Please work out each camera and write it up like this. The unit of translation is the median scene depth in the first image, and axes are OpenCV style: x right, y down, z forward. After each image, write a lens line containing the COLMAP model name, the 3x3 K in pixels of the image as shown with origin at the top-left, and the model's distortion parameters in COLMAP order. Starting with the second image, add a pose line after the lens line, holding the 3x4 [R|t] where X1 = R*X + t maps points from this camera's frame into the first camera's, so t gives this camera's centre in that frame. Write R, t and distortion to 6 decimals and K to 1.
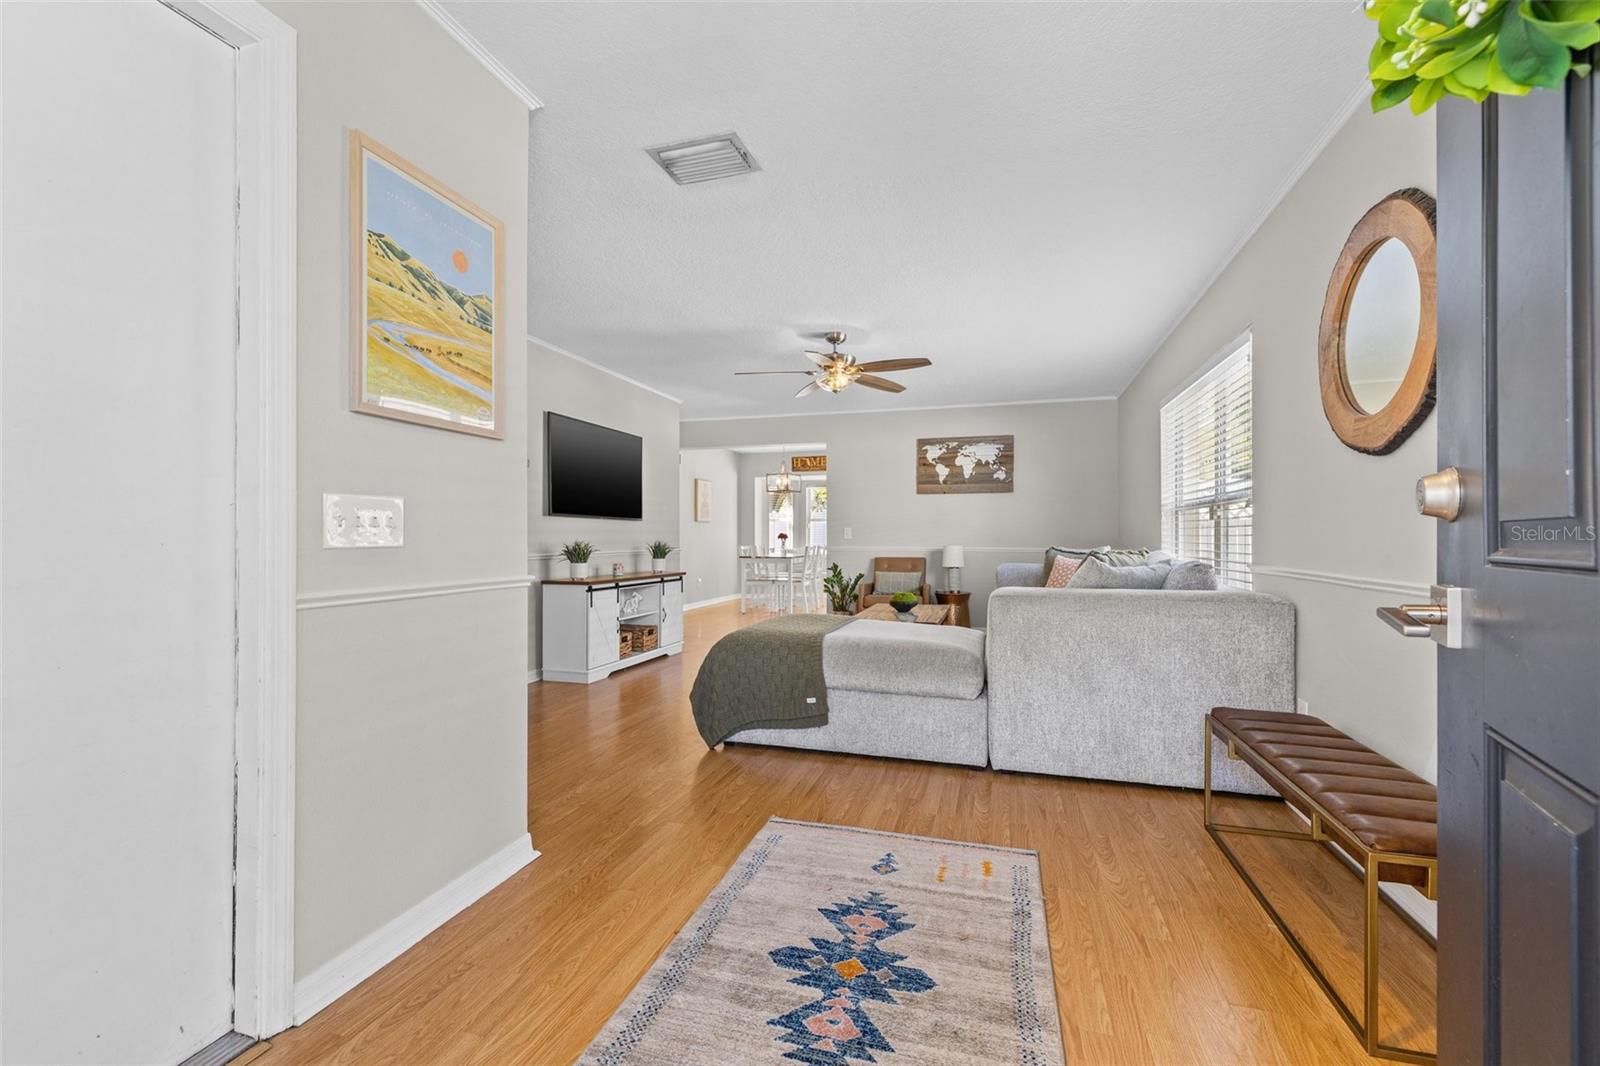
lens RADIAL K [[692.1, 0, 788.8], [0, 692.1, 527.7], [0, 0, 1]] dist [0.003718, 0.000248]
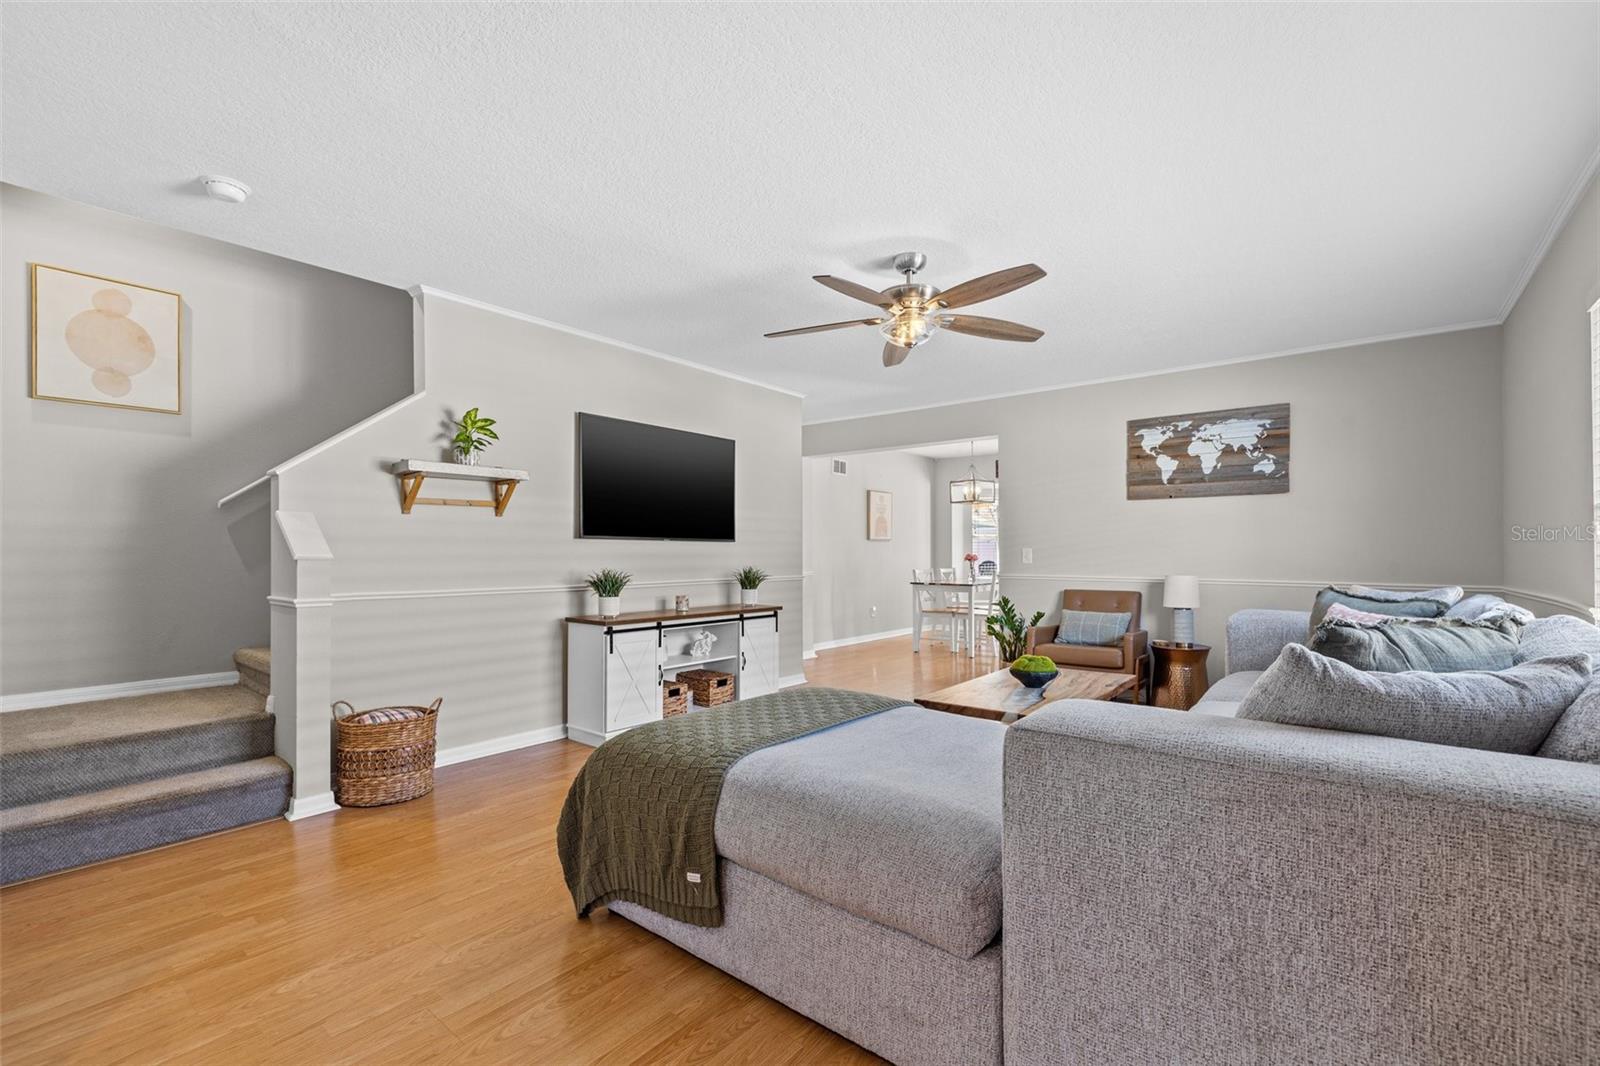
lens RADIAL K [[692.1, 0, 789.4], [0, 692.1, 546.0], [0, 0, 1]] dist [0.003718, 0.000248]
pose [[0.925137, -0.004901, -0.379602, 0.145118], [0.006189, 0.999978, 0.002173, -0.006345], [0.379584, -0.004359, 0.925147, 0.242393]]
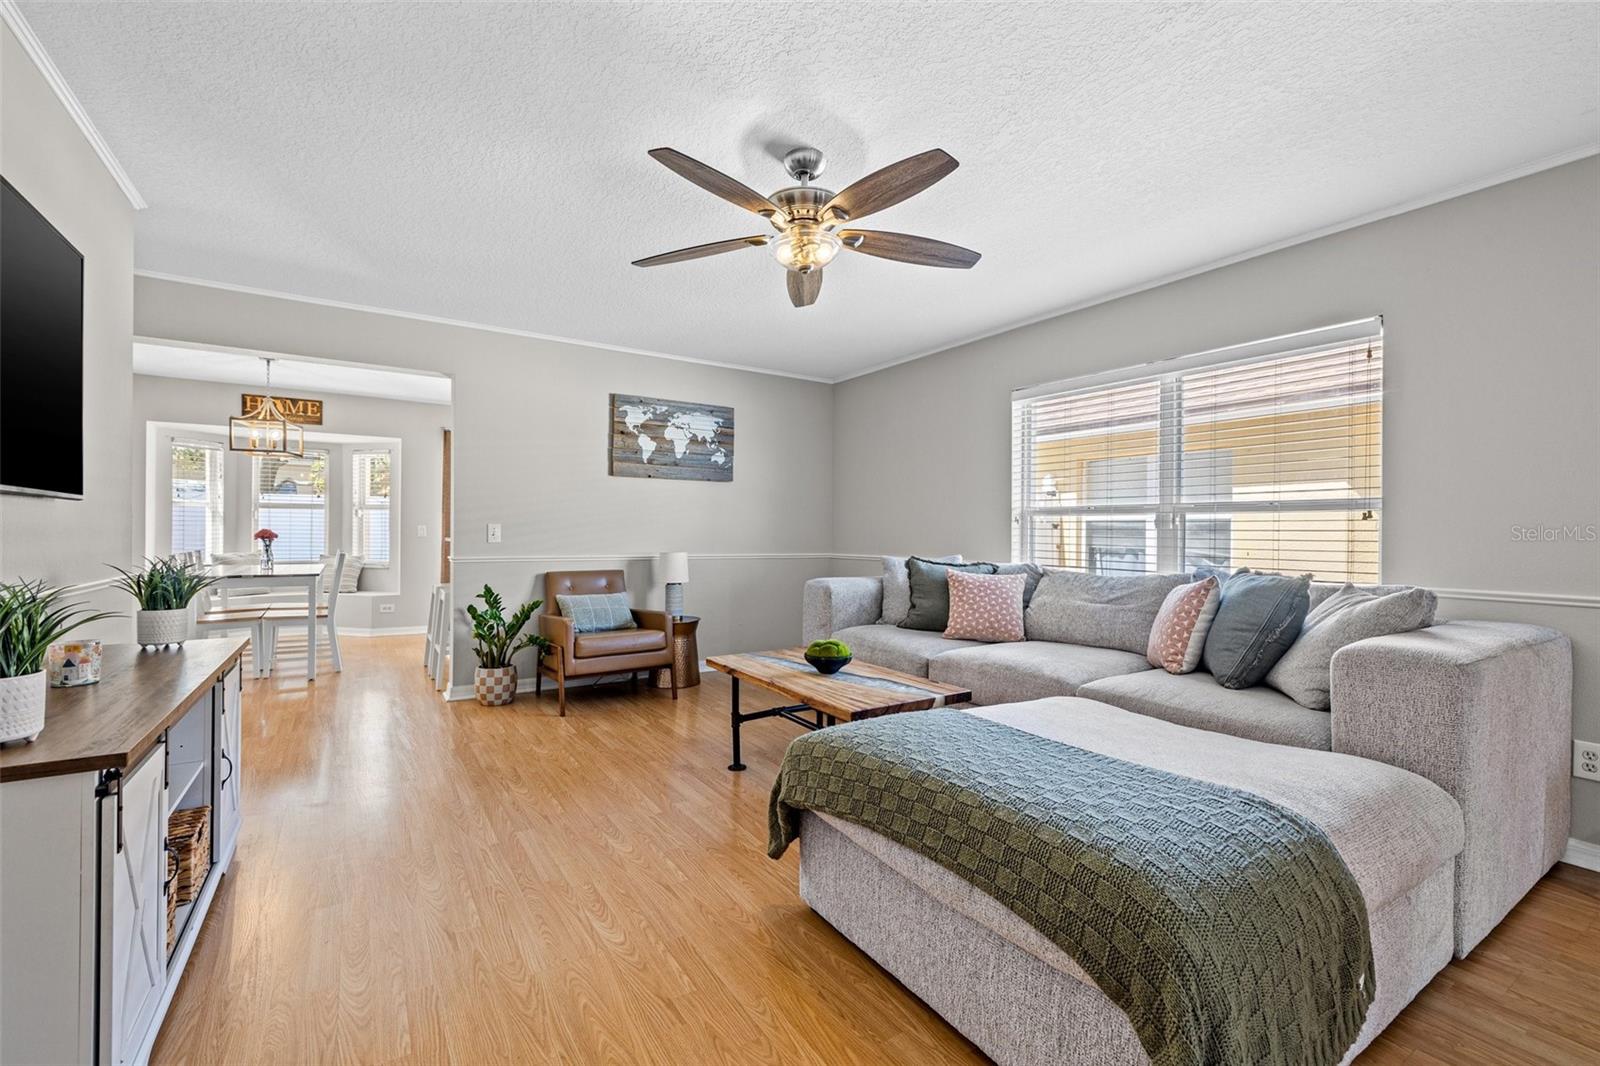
lens RADIAL K [[692.1, 0, 800.6], [0, 692.1, 528.8], [0, 0, 1]] dist [0.003718, 0.000248]
pose [[0.638293, 0.008314, 0.769749, -0.228540], [-0.018407, 0.999821, 0.004464, -0.003649], [-0.769574, -0.017018, 0.638331, 0.461997]]
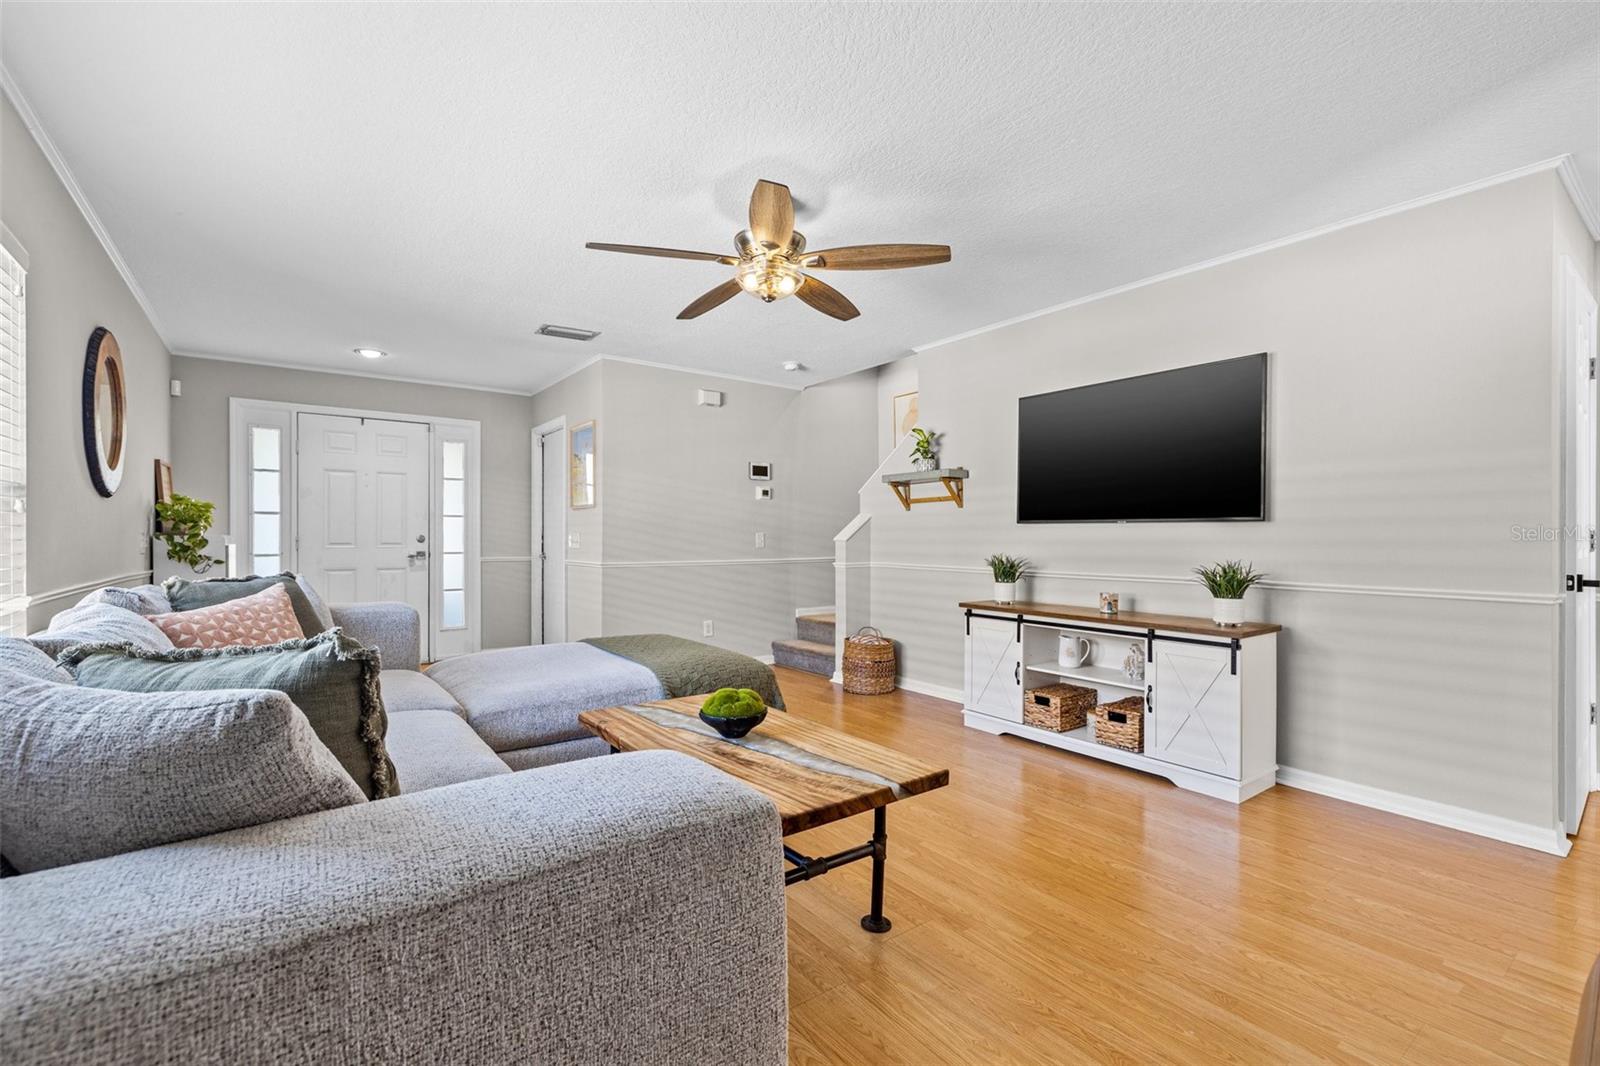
lens RADIAL K [[692.1, 0, 786.8], [0, 692.1, 539.0], [0, 0, 1]] dist [0.003718, 0.000248]
pose [[-0.599825, 0.000301, -0.800131, 0.355785], [0.007158, 0.999962, -0.004990, 0.002383], [0.800099, -0.008720, -0.599804, 0.933901]]
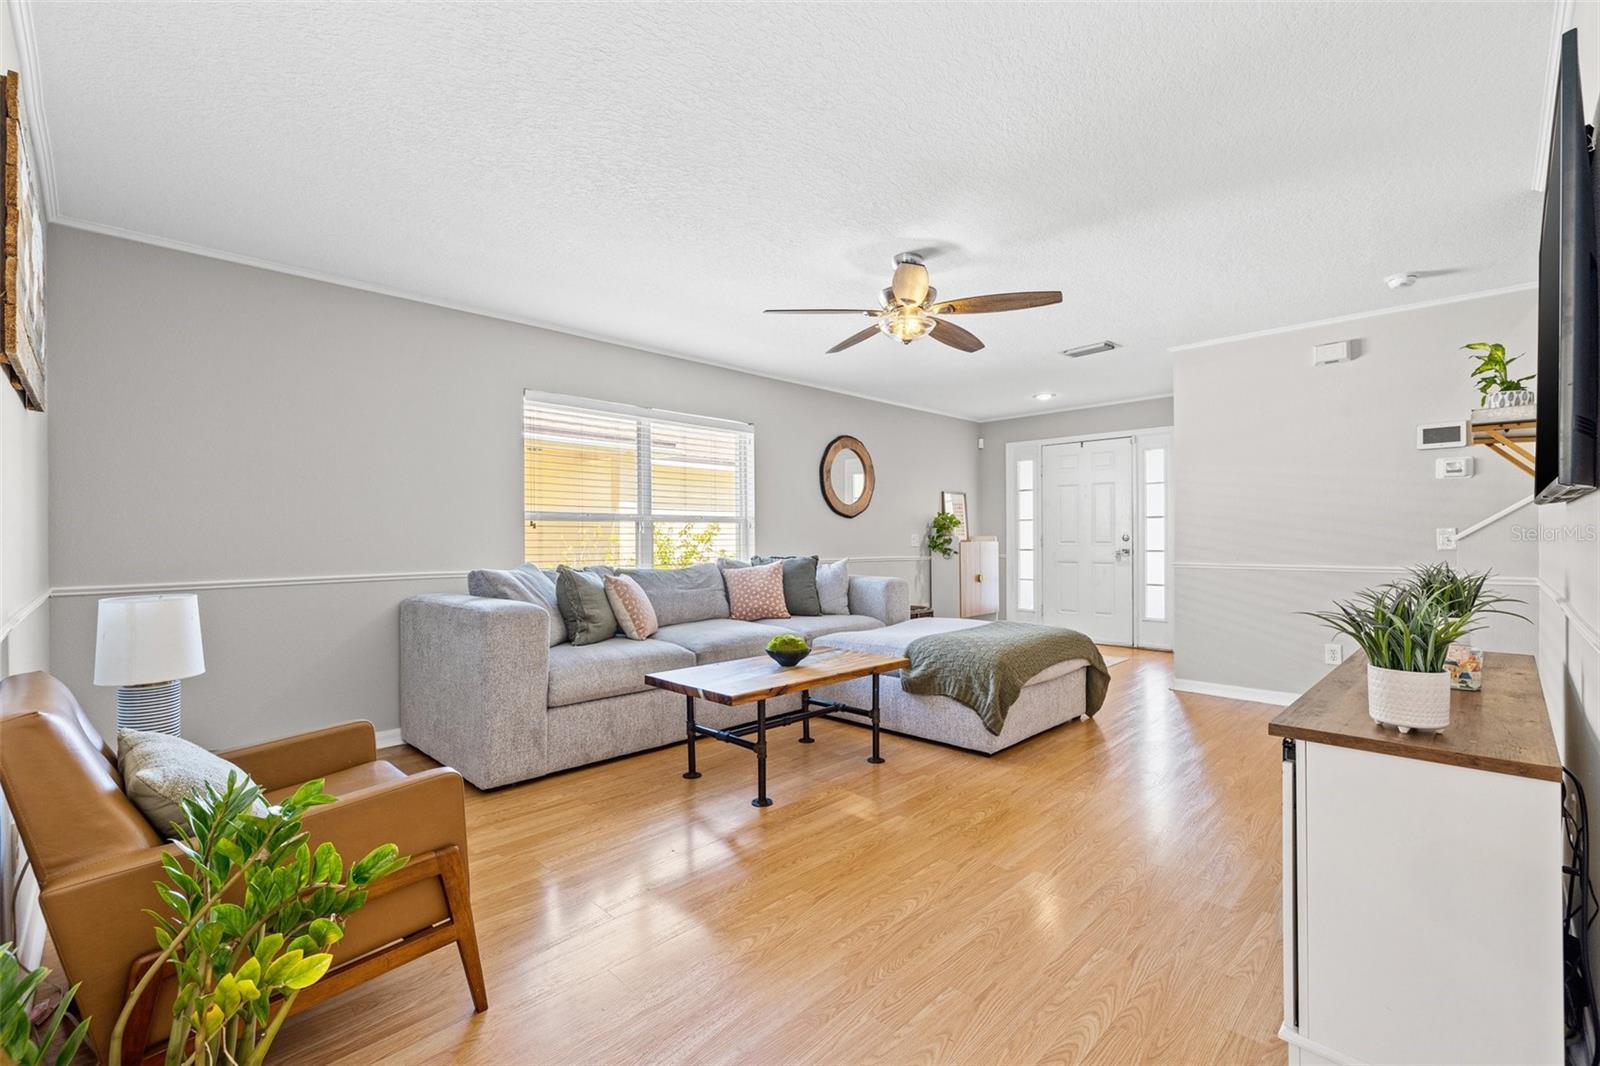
lens RADIAL K [[692.1, 0, 798.2], [0, 692.1, 542.8], [0, 0, 1]] dist [0.003718, 0.000248]
pose [[-0.881511, -0.000667, 0.472163, -0.093144], [-0.001641, 0.999997, -0.001651, 0.004051], [-0.472161, -0.002230, -0.881509, 1.140026]]
